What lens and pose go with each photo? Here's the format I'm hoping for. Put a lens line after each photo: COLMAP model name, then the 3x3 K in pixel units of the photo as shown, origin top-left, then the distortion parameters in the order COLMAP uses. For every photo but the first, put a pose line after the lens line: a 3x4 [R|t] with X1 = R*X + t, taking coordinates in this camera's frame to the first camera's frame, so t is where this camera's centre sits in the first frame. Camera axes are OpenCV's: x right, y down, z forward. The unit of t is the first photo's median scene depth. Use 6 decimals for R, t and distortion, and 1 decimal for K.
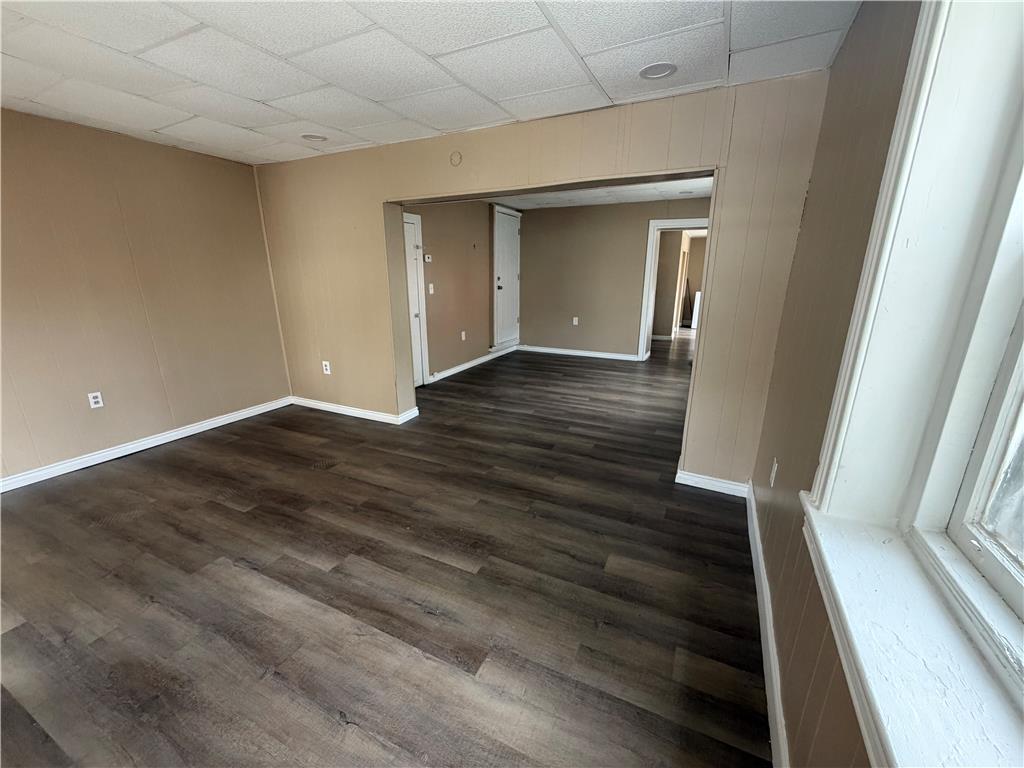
lens RADIAL K [[407.6, 0, 509.1], [0, 407.6, 388.2], [0, 0, 1]] dist [-0.011088, 0.000133]
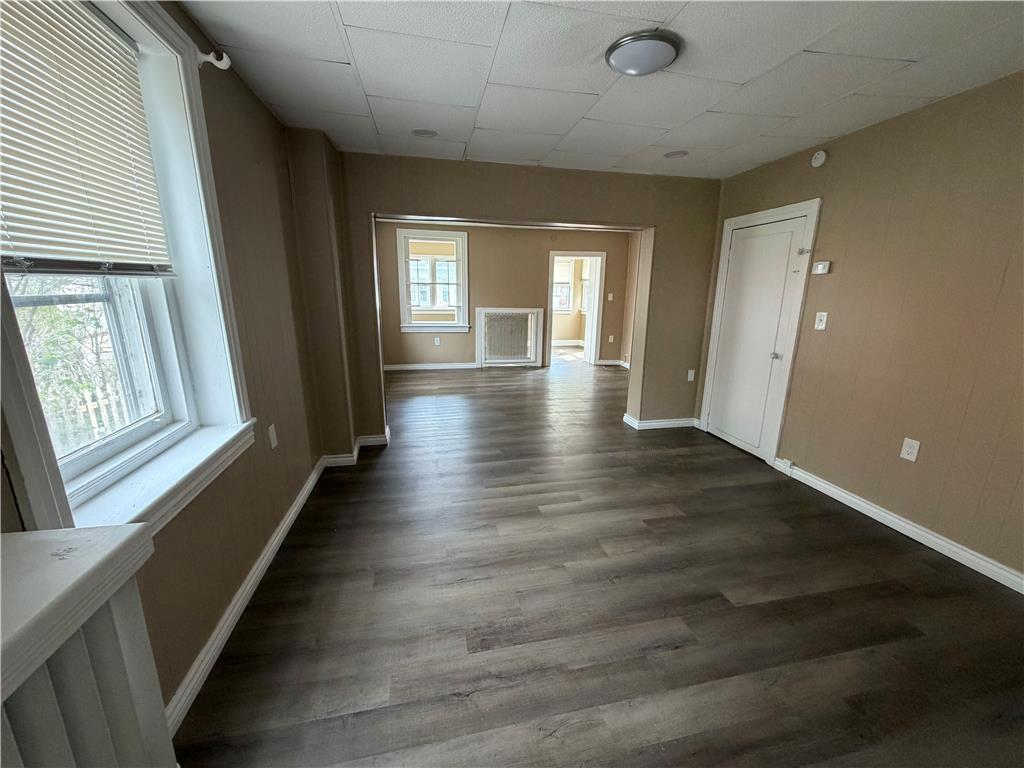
lens RADIAL K [[407.6, 0, 509.1], [0, 407.6, 388.2], [0, 0, 1]] dist [-0.011088, 0.000133]
pose [[-0.786852, 0.133350, -0.602563, 0.498965], [-0.183520, 0.881648, 0.434761, -0.326247], [0.589223, 0.452675, -0.669254, 1.162506]]
